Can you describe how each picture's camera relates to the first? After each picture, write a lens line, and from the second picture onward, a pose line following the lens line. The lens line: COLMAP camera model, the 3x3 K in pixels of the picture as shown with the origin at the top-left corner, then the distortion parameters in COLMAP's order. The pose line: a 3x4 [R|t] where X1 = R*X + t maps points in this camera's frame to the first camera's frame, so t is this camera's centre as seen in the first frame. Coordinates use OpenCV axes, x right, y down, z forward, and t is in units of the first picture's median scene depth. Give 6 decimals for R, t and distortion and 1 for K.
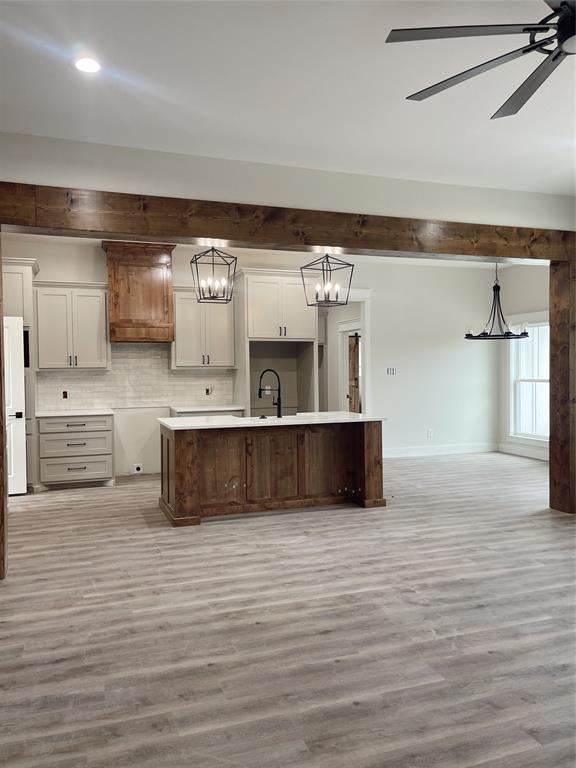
lens RADIAL K [[561.7, 0, 284.7], [0, 561.7, 386.4], [0, 0, 1]] dist [0.066971, -0.002477]
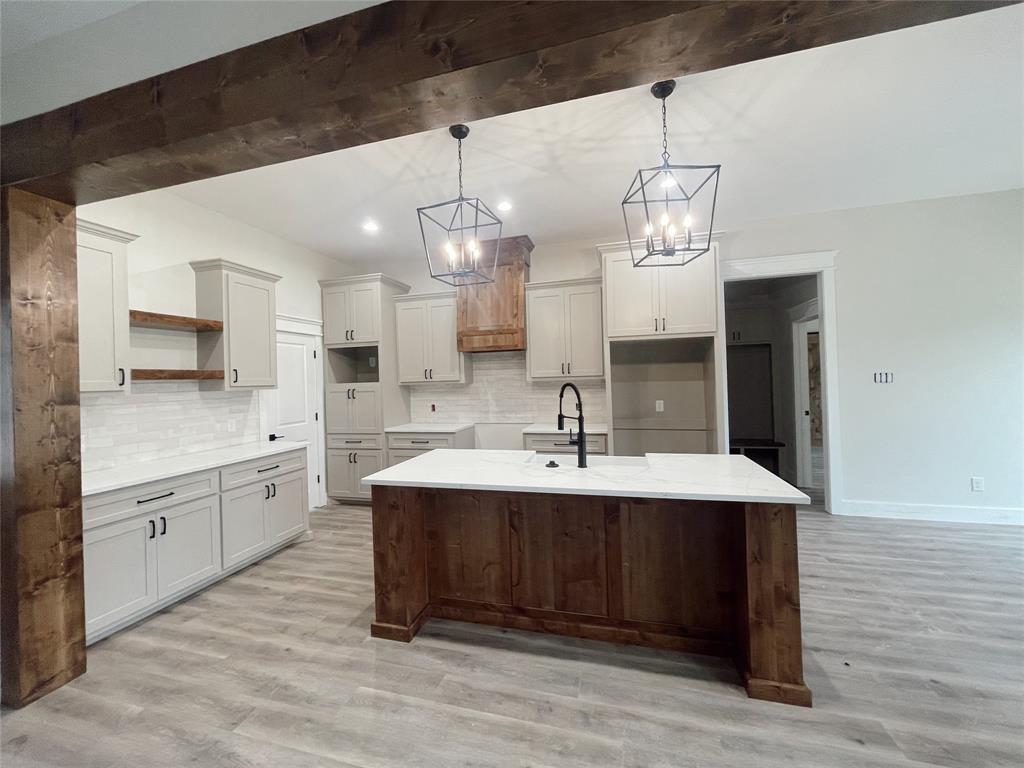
lens RADIAL K [[407.5, 0, 510.8], [0, 407.5, 379.6], [0, 0, 1]] dist [-0.000671, 0.000198]
pose [[0.817128, -0.012592, -0.576319, 0.176134], [0.002963, 0.999840, -0.017645, -0.028268], [0.576449, 0.012711, 0.817034, 0.624228]]
